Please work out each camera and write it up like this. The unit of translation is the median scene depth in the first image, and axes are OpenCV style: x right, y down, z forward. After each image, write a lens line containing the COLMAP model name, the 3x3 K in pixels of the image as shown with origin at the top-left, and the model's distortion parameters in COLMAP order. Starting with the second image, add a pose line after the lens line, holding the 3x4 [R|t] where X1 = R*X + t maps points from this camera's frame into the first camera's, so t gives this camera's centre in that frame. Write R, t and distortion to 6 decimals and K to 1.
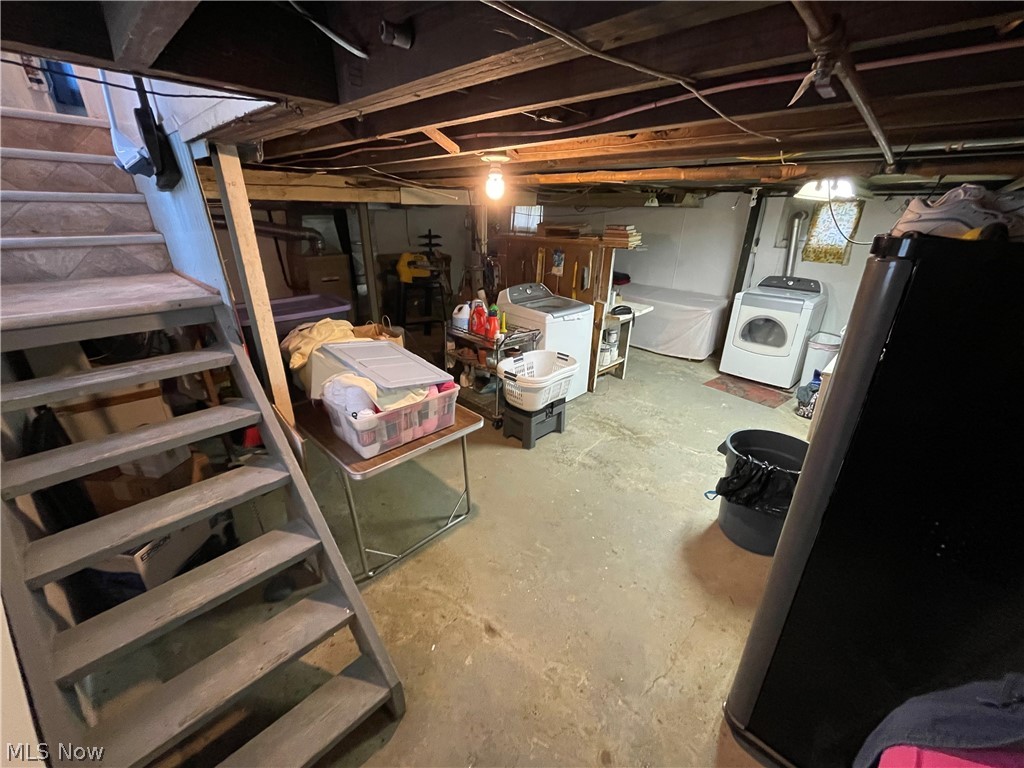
lens RADIAL K [[412.6, 0, 510.6], [0, 412.6, 383.0], [0, 0, 1]] dist [-0.000042, -0.000454]
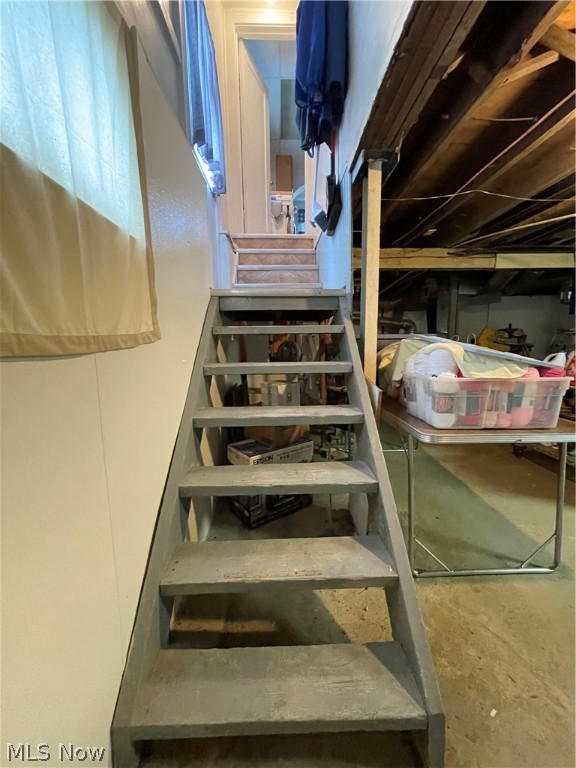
lens RADIAL K [[309.5, 0, 288.9], [0, 309.5, 384.2], [0, 0, 1]] dist [-0.000042, -0.000454]
pose [[0.713375, 0.074076, -0.696857, -0.105918], [-0.253152, 0.954488, -0.157690, 0.272842], [0.653460, 0.288903, 0.699660, 0.254655]]
